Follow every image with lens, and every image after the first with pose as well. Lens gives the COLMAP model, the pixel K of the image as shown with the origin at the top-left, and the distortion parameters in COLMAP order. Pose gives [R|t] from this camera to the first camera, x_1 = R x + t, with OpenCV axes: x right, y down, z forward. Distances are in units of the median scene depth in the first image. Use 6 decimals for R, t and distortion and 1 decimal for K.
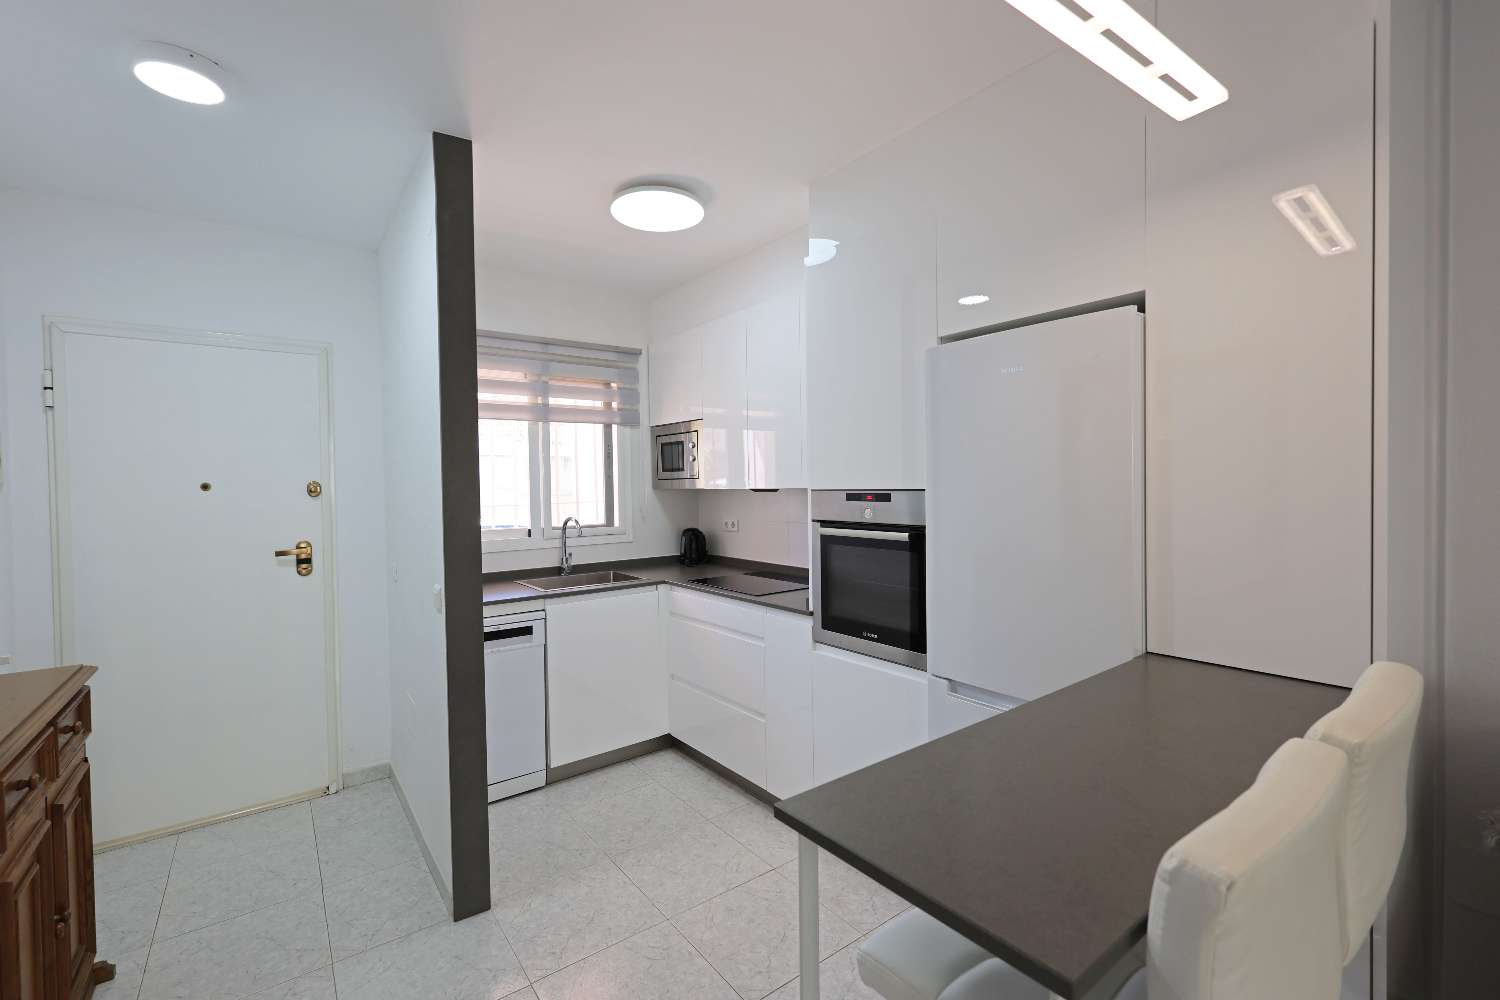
lens RADIAL K [[656.8, 0, 753.5], [0, 656.8, 495.7], [0, 0, 1]] dist [0.001835, -0.000473]
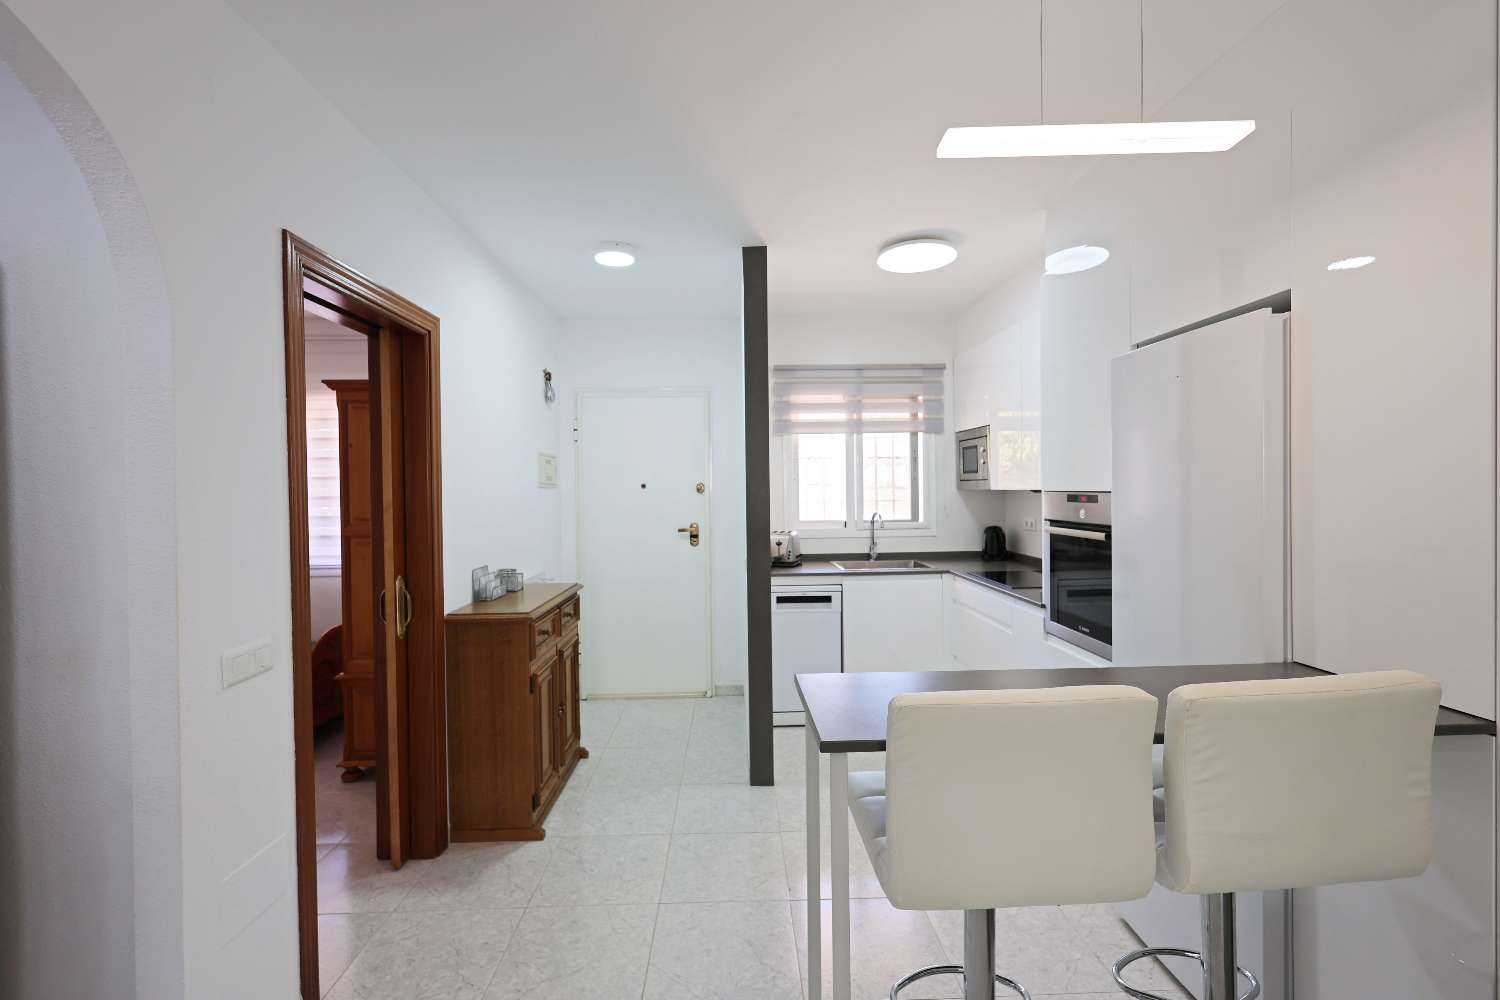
lens RADIAL K [[656.8, 0, 741.8], [0, 656.8, 496.5], [0, 0, 1]] dist [0.001835, -0.000473]
pose [[0.810815, 0.013535, -0.585146, 0.372805], [-0.012179, 0.999906, 0.006253, -0.001084], [0.585176, 0.002057, 0.810904, -0.193206]]
